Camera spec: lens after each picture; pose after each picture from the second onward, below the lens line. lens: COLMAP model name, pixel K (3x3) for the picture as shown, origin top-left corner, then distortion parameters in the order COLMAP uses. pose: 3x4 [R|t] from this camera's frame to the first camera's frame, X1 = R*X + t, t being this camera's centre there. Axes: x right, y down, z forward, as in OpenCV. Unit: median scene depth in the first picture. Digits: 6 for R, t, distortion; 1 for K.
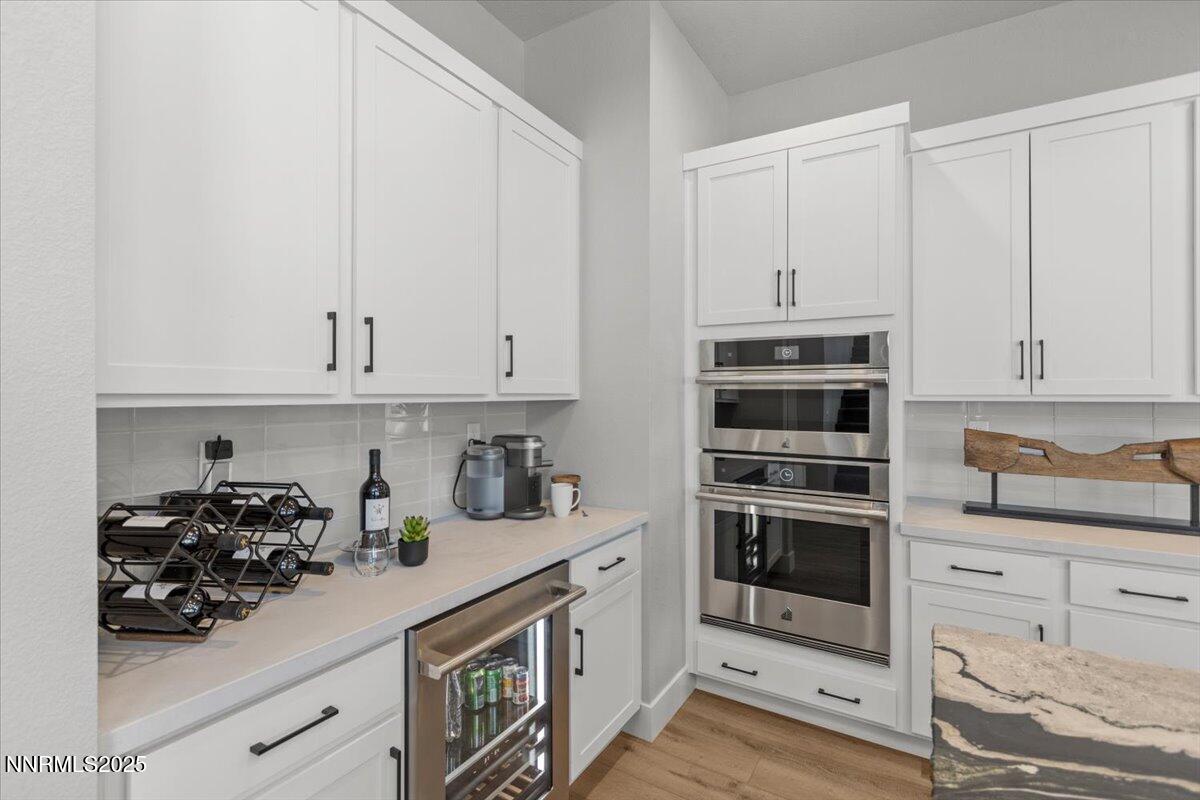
lens RADIAL K [[555.6, 0, 596.3], [0, 555.6, 395.0], [0, 0, 1]] dist [0.001878, 0.000417]
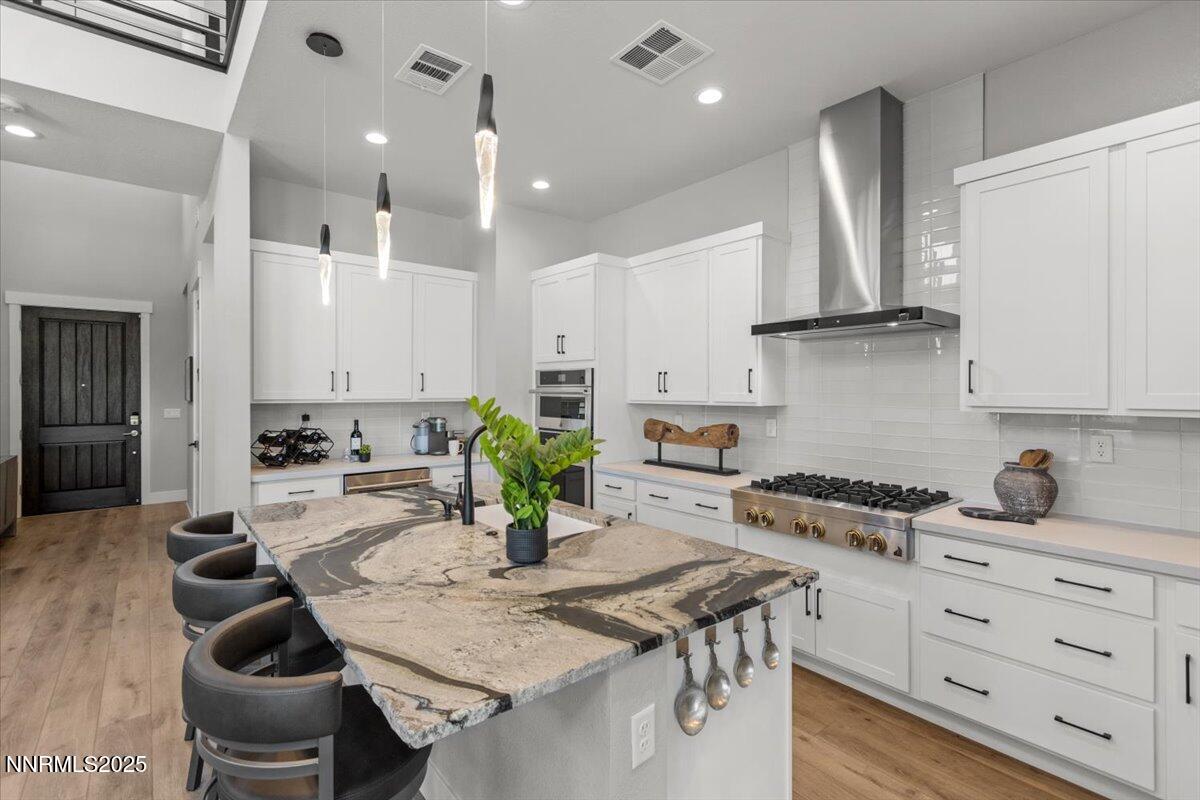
lens RADIAL K [[555.6, 0, 599.0], [0, 555.6, 393.5], [0, 0, 1]] dist [0.001878, 0.000417]
pose [[0.942739, 0.004037, -0.333506, 1.199404], [-0.003565, 0.999992, 0.002029, -0.027471], [0.333511, -0.000724, 0.942746, -0.848436]]
